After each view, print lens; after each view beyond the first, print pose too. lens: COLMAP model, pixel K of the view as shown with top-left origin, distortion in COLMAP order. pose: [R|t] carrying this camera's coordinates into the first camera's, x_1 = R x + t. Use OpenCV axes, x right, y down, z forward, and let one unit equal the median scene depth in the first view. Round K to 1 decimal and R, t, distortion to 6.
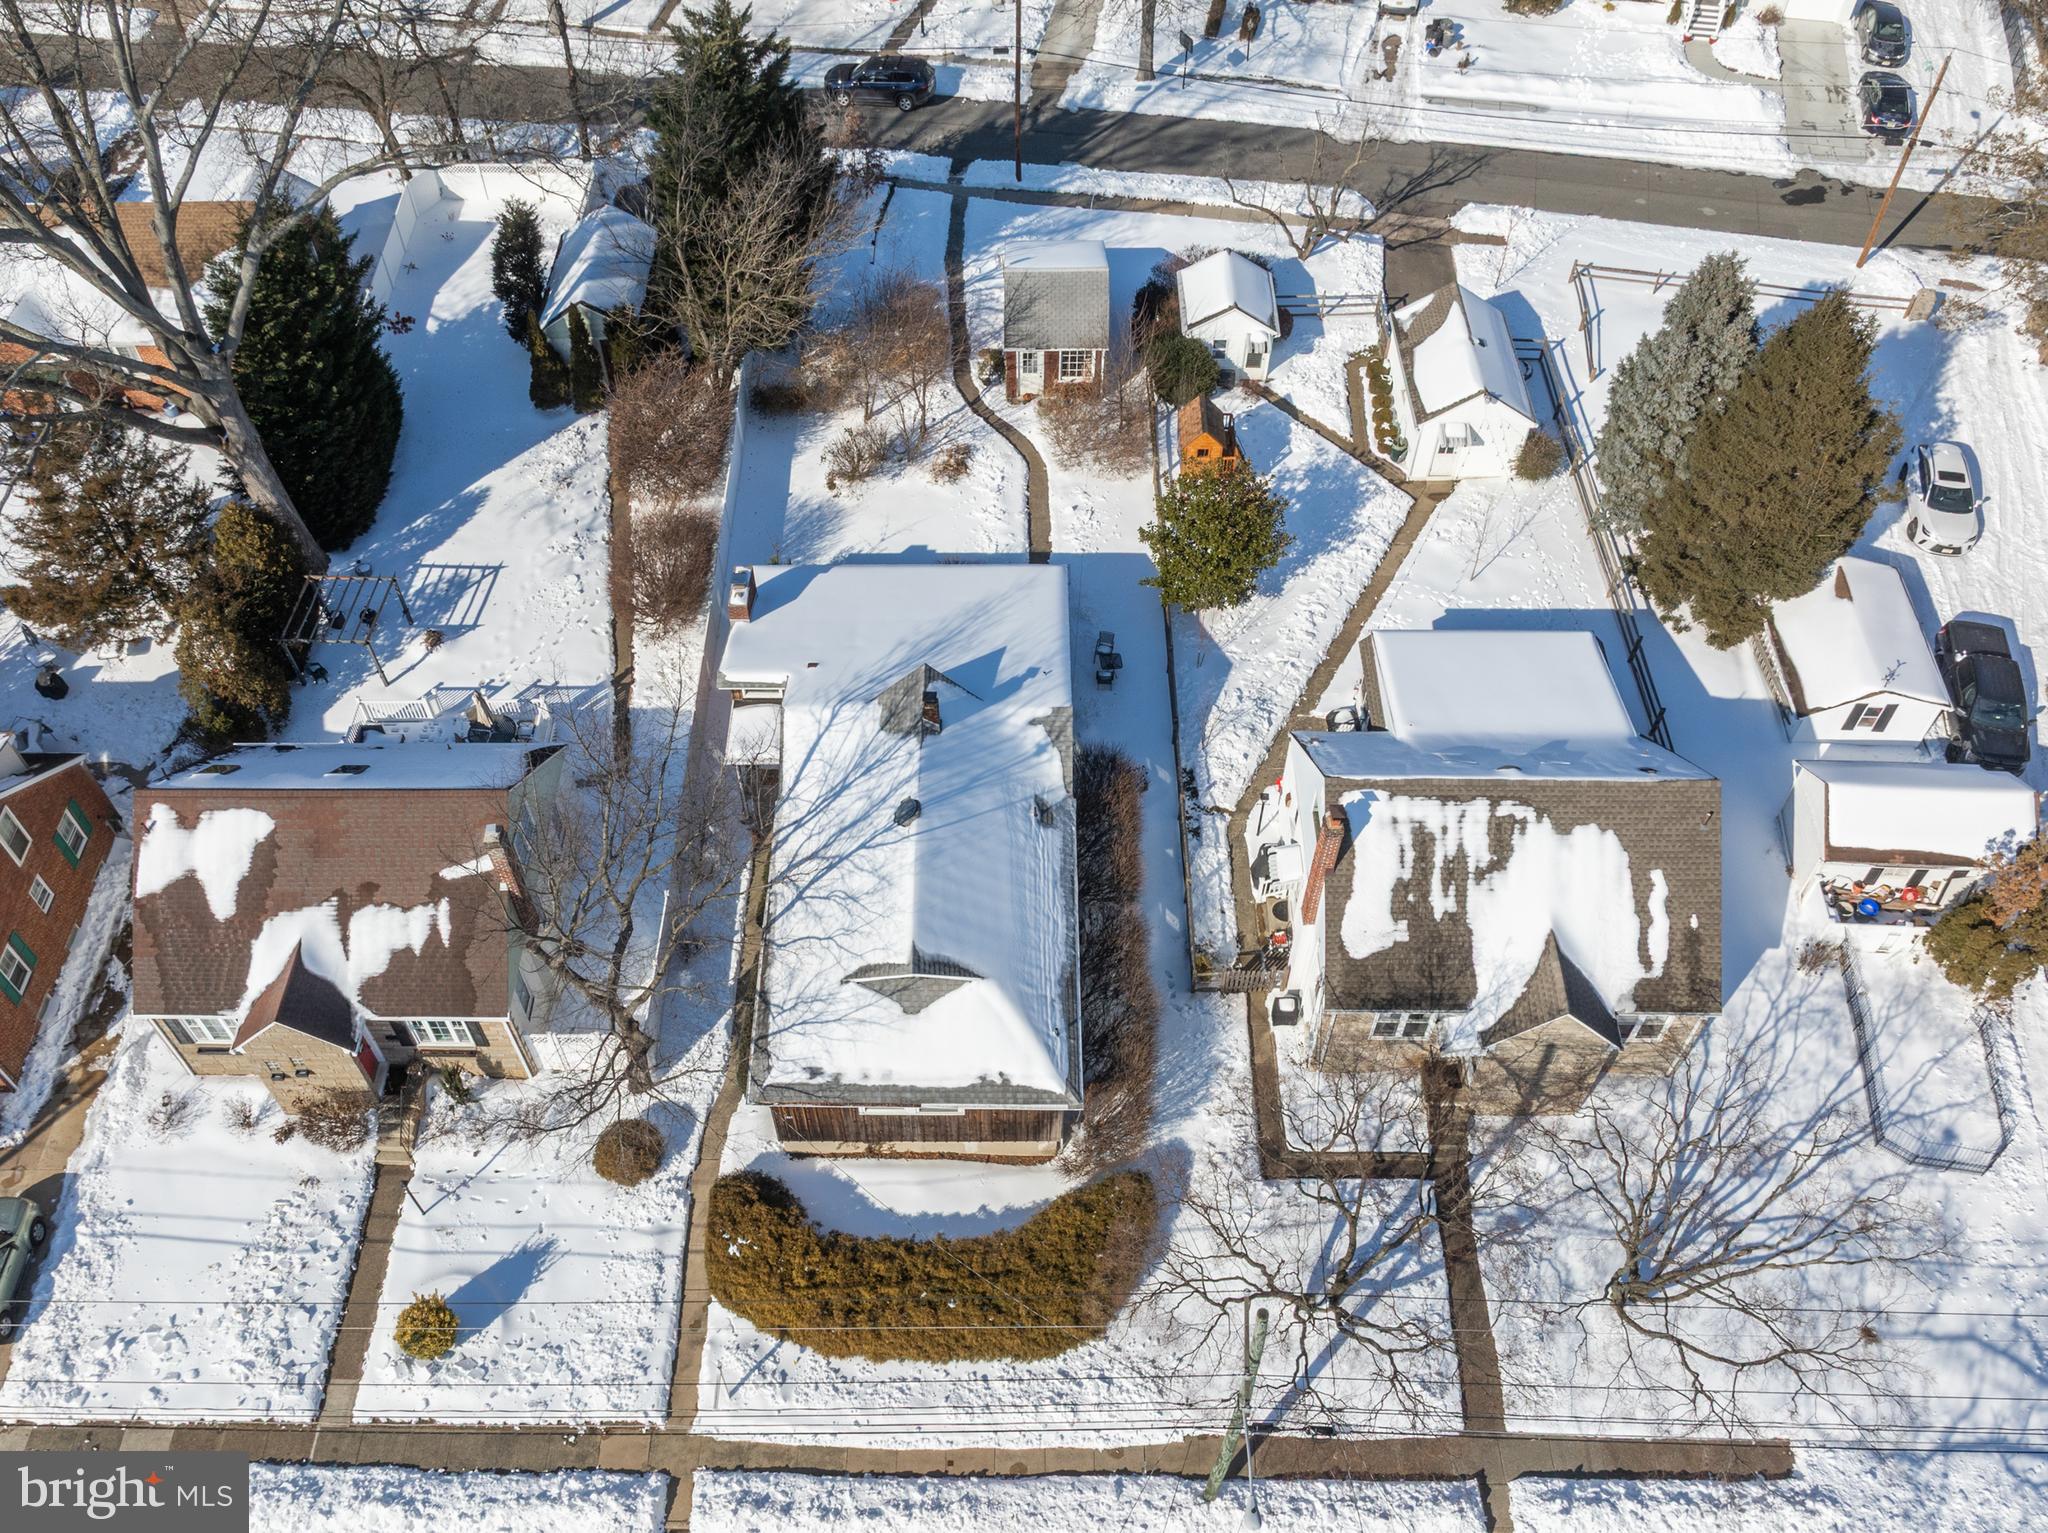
lens RADIAL K [[1436.5, 0, 974.0], [0, 1436.5, 748.5], [0, 0, 1]] dist [-0.005352, -0.011008]
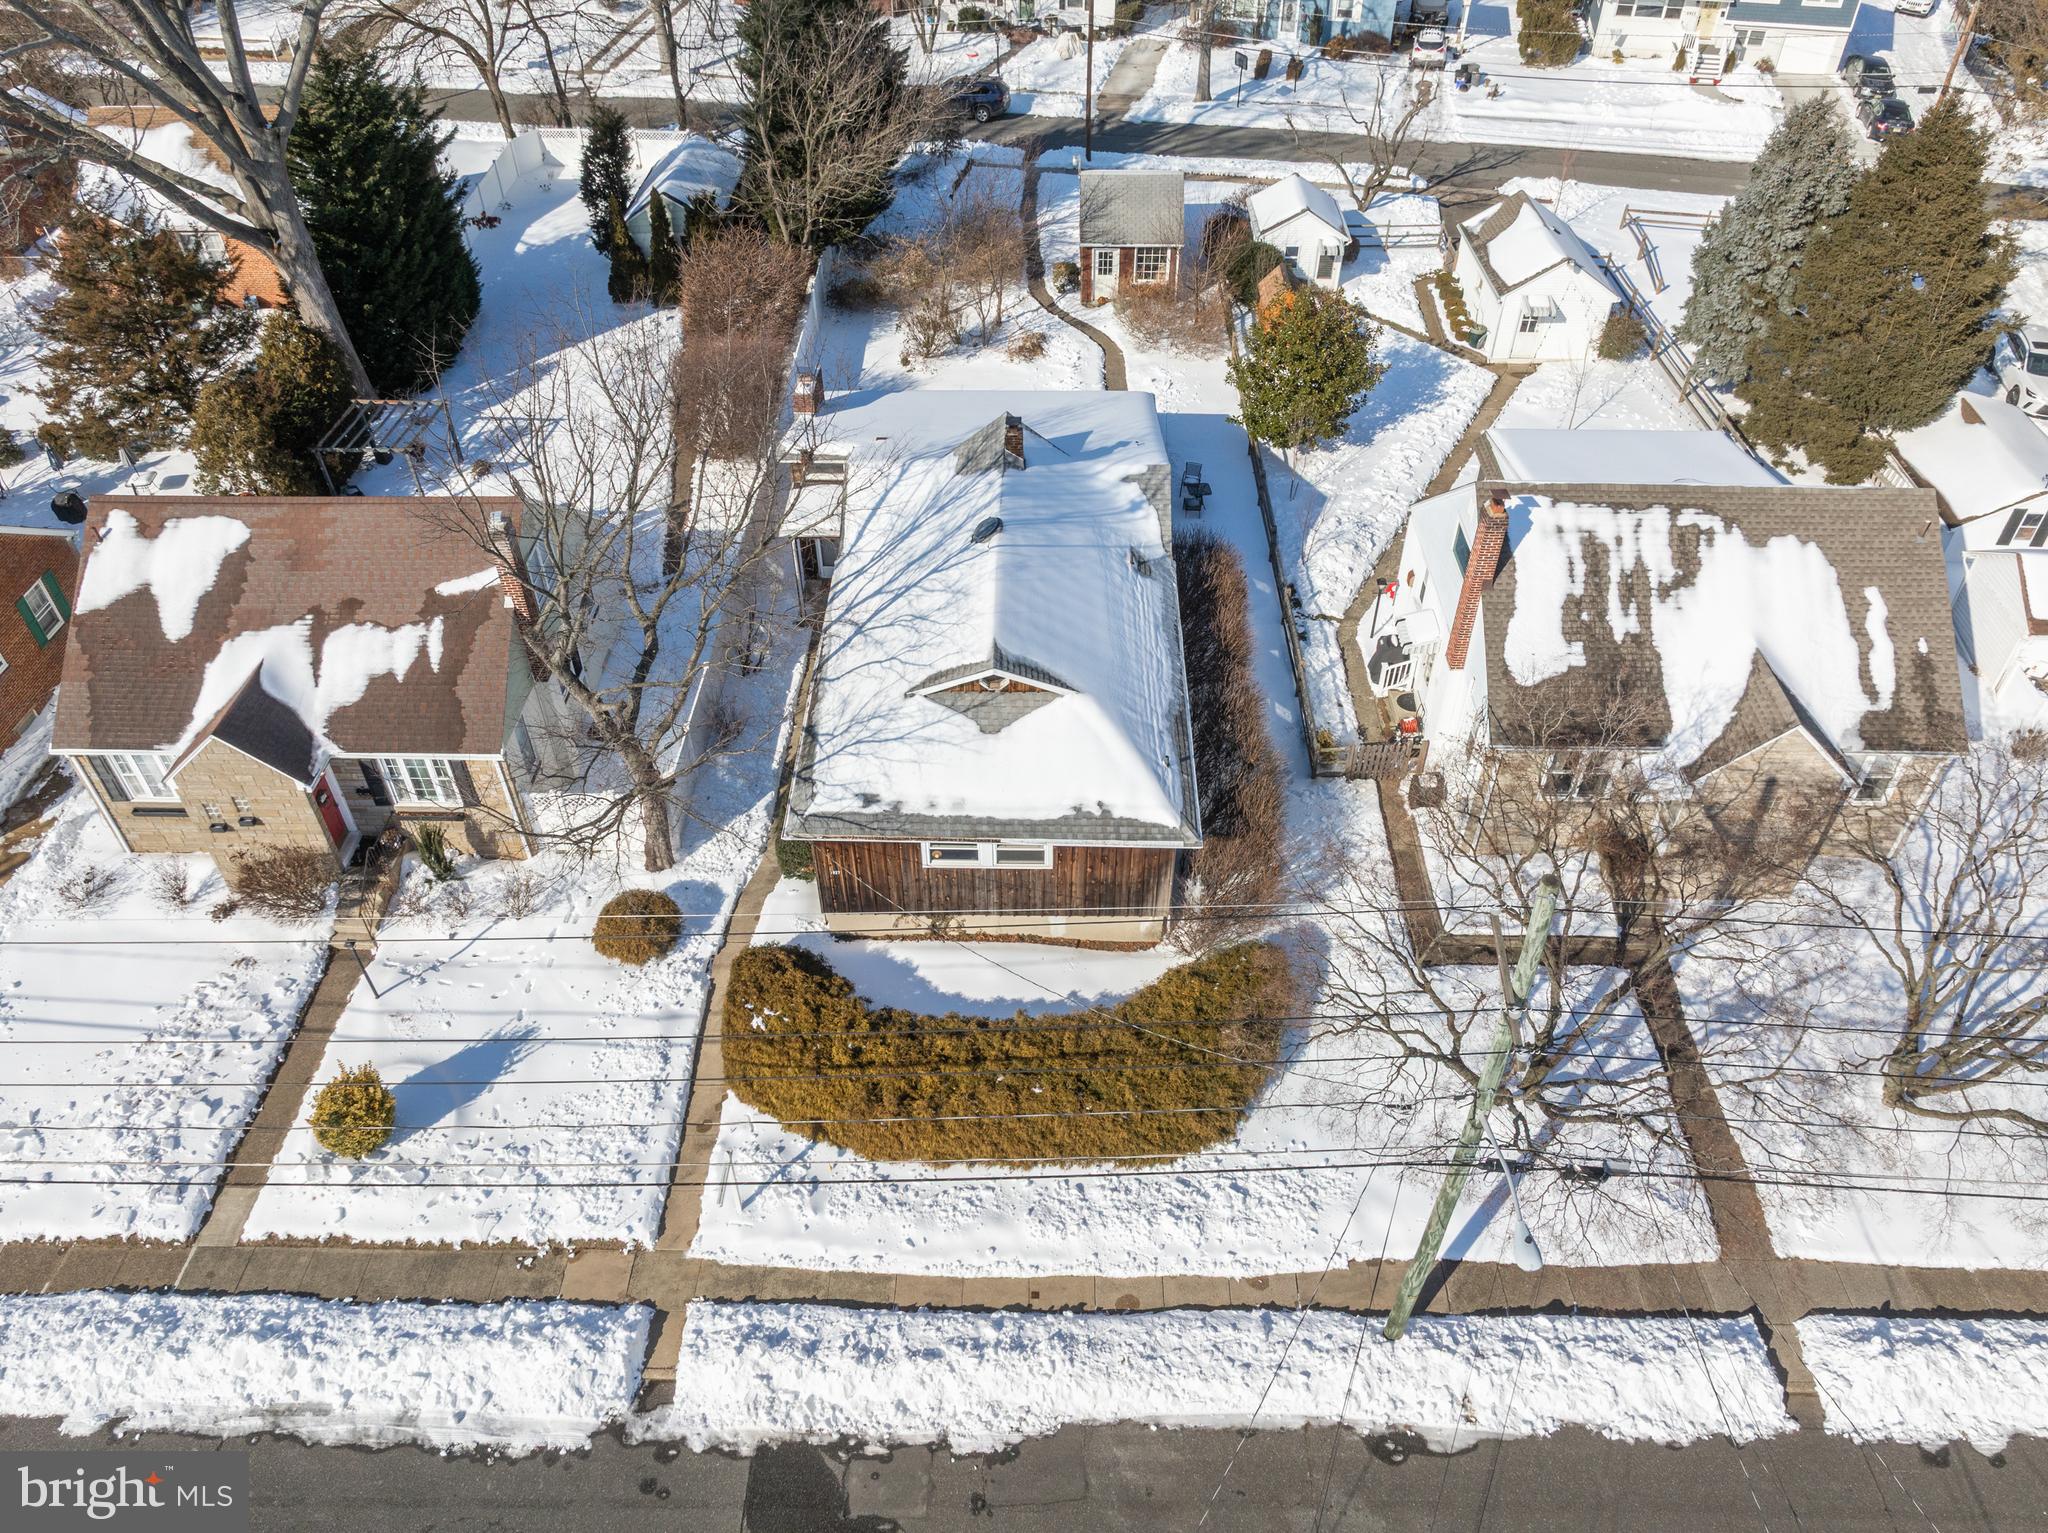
lens RADIAL K [[1193.5, 0, 1019.8], [0, 1193.5, 765.0], [0, 0, 1]] dist [-0.019551, 0.009887]
pose [[0.999885, 0.014135, 0.005470, -0.028745], [-0.013090, 0.987267, -0.158532, 0.295785], [-0.007641, 0.158442, 0.987339, 0.317909]]
